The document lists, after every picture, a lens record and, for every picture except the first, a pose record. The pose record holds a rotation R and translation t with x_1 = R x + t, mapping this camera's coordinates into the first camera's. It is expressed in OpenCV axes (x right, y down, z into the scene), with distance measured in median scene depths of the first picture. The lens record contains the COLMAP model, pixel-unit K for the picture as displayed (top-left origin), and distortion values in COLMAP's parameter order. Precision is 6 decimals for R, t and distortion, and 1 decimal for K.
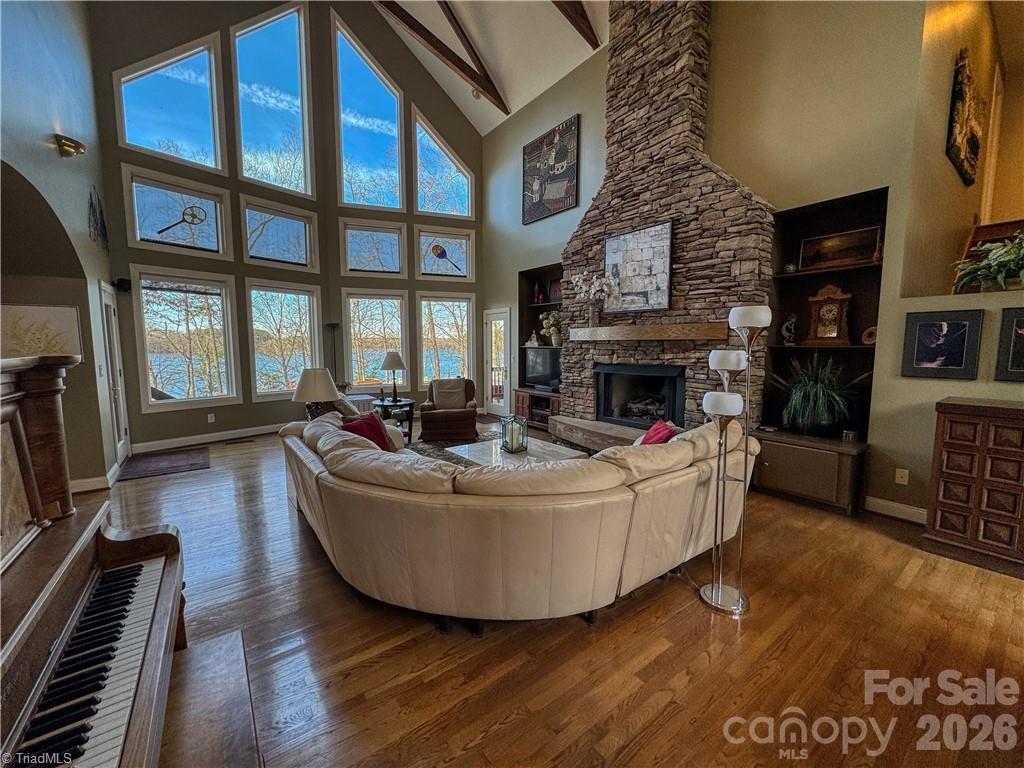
lens RADIAL K [[408.9, 0, 513.8], [0, 408.9, 384.3], [0, 0, 1]] dist [-0.002315, -0.000178]
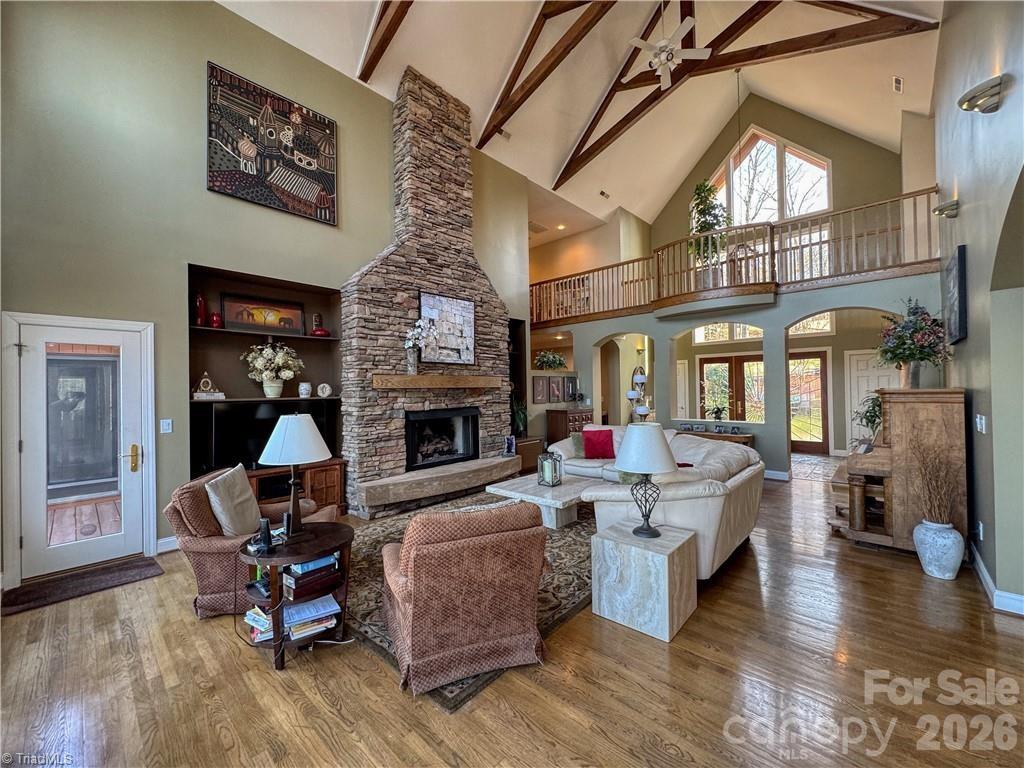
lens RADIAL K [[408.9, 0, 512.8], [0, 408.9, 382.3], [0, 0, 1]] dist [-0.002315, -0.000178]
pose [[-0.181093, 0.014181, 0.983364, -0.814381], [0.109759, 0.993941, 0.005879, -0.101549], [-0.977322, 0.108998, -0.181552, 0.947549]]
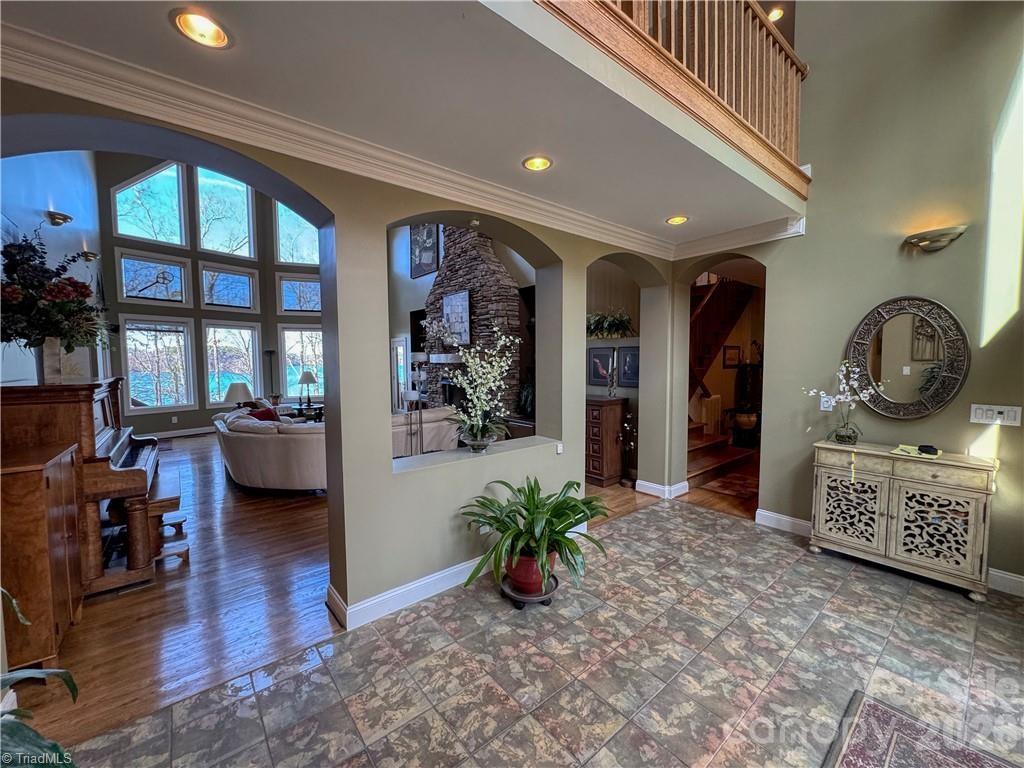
lens RADIAL K [[408.9, 0, 512.7], [0, 408.9, 383.3], [0, 0, 1]] dist [-0.002315, -0.000178]
pose [[0.998809, -0.011262, 0.047465, 0.394104], [0.013158, 0.999120, -0.039821, 0.031996], [-0.046974, 0.040399, 0.998079, -0.510901]]
